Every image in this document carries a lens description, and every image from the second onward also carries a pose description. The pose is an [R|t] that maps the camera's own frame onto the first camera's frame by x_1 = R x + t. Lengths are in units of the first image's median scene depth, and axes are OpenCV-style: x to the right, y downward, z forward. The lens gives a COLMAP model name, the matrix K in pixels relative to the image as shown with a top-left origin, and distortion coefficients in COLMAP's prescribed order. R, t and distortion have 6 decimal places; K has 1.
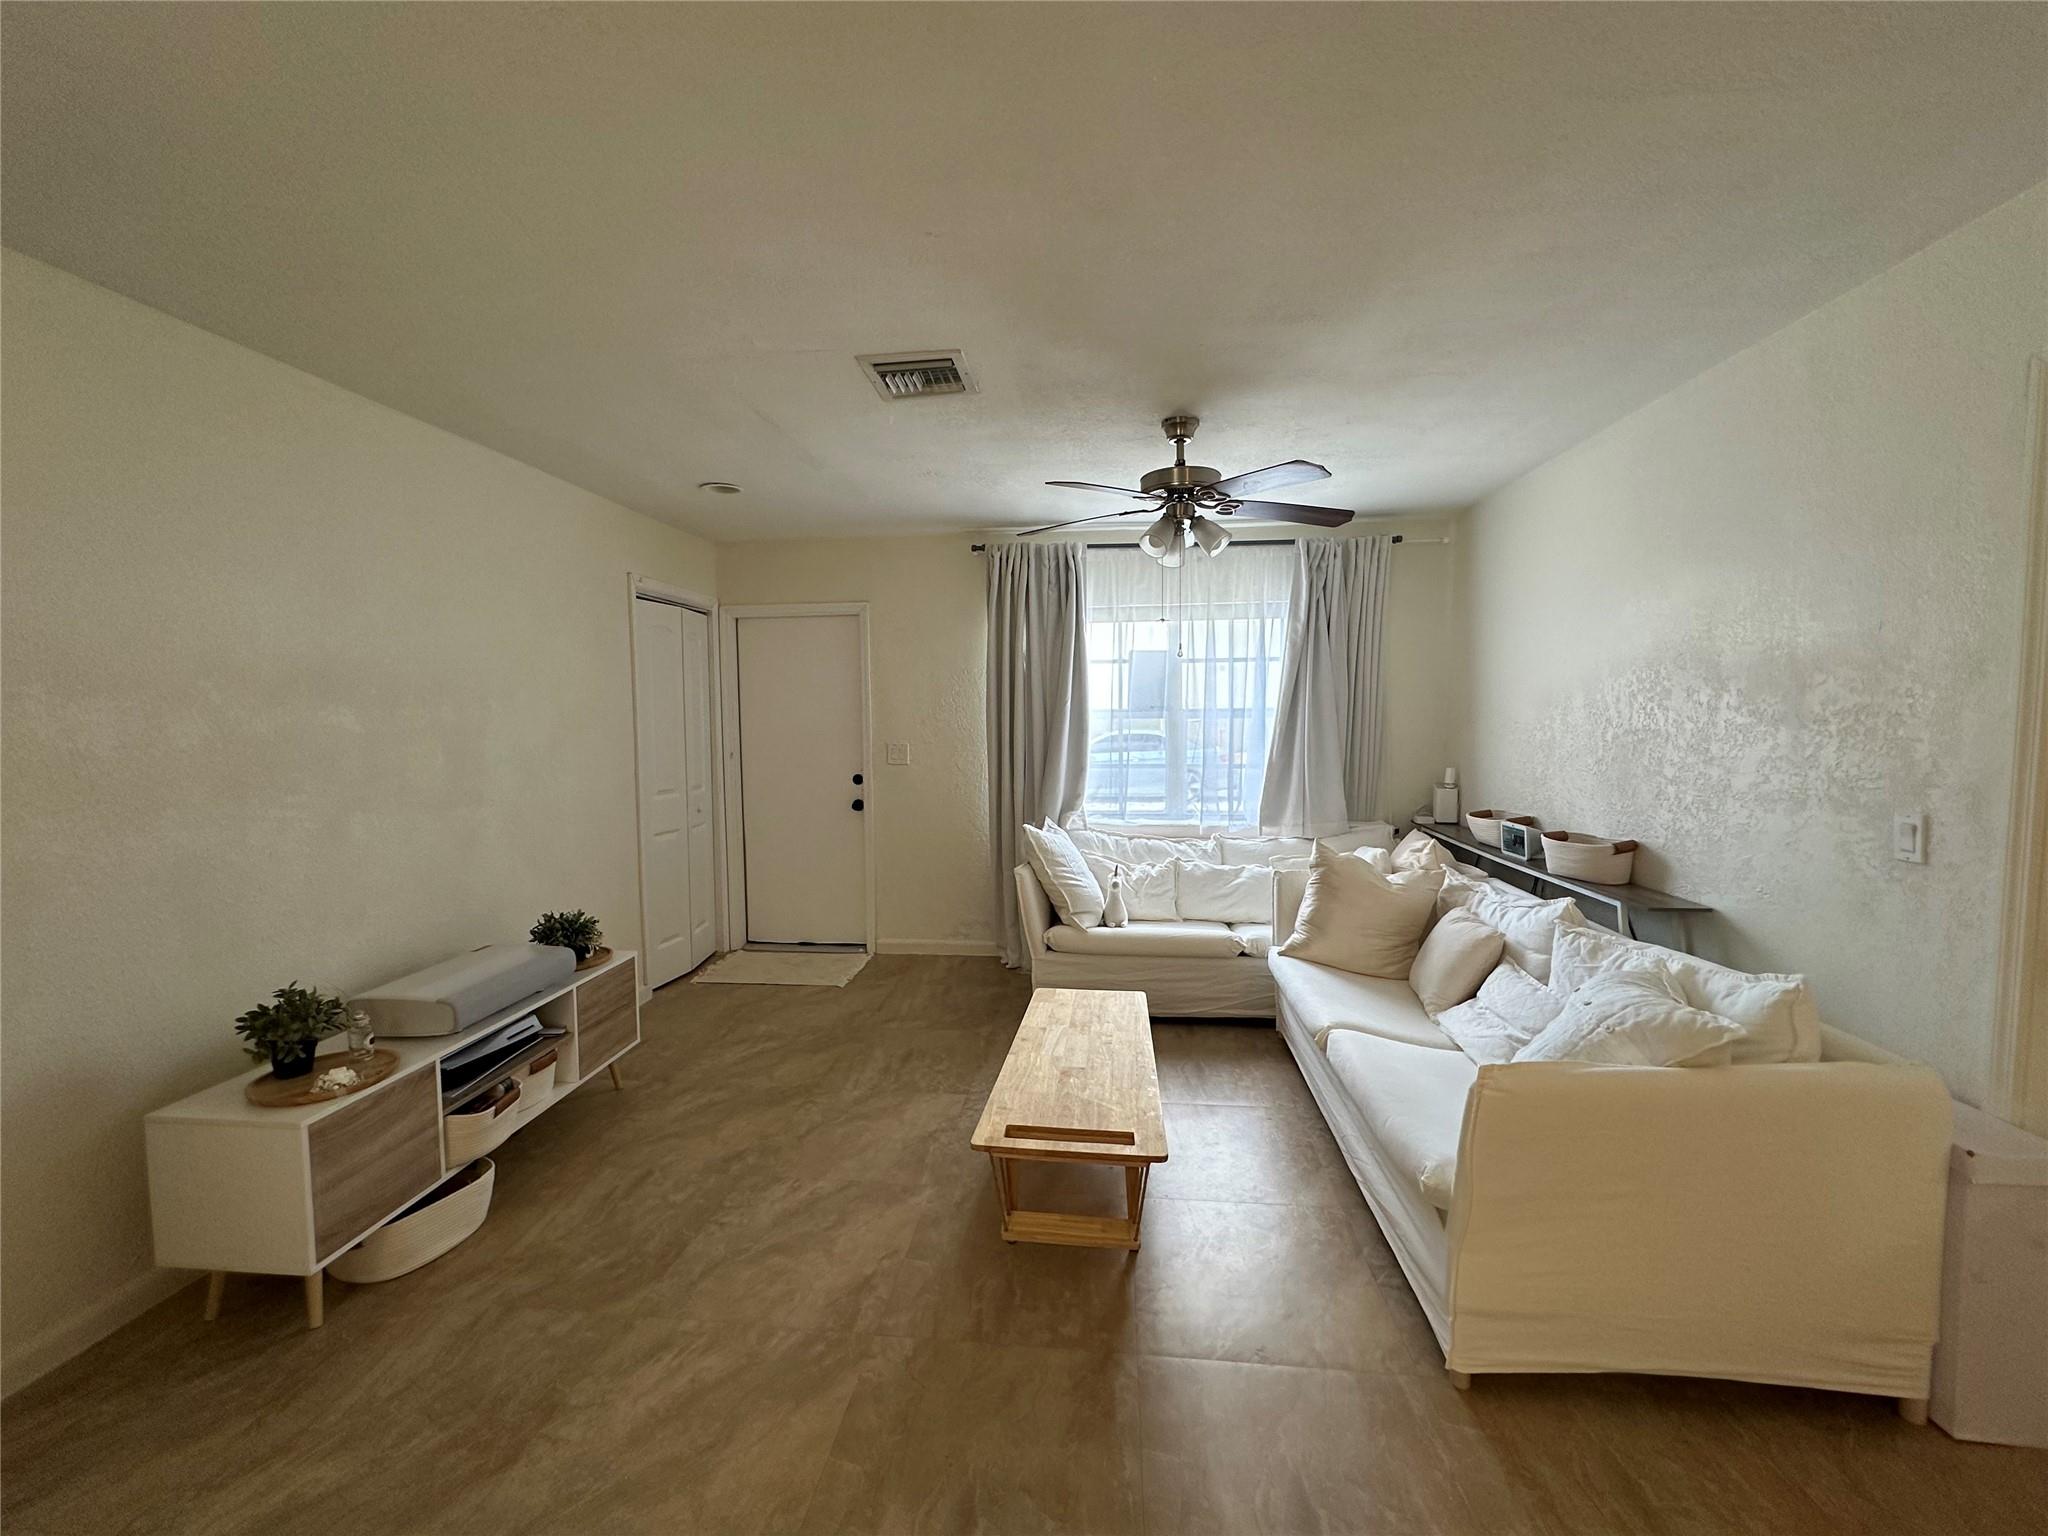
lens RADIAL K [[817.3, 0, 1016.6], [0, 817.3, 772.3], [0, 0, 1]] dist [-0.001592, 0.000396]
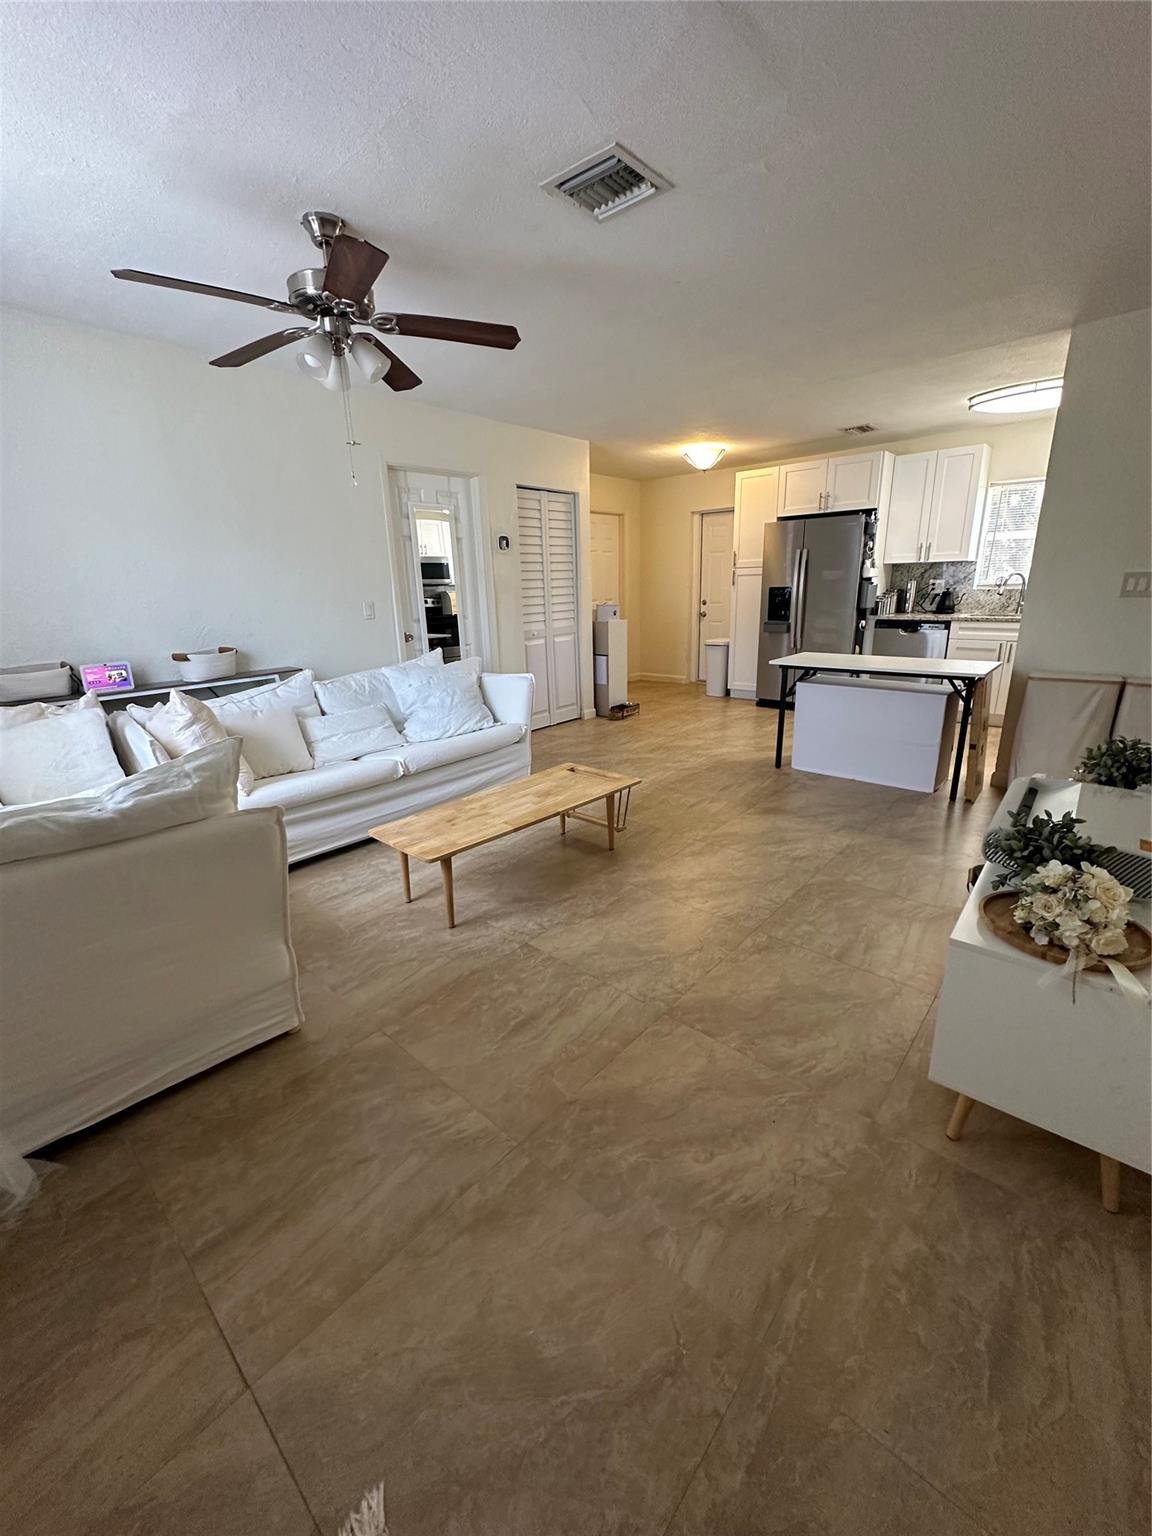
lens RADIAL K [[613.0, 0, 576.8], [0, 613.0, 767.3], [0, 0, 1]] dist [-0.001592, 0.000396]
pose [[-0.817258, -0.134542, 0.560345, -0.594143], [0.075811, 0.938812, 0.335983, -0.053117], [-0.571263, 0.317065, -0.757052, 1.760912]]
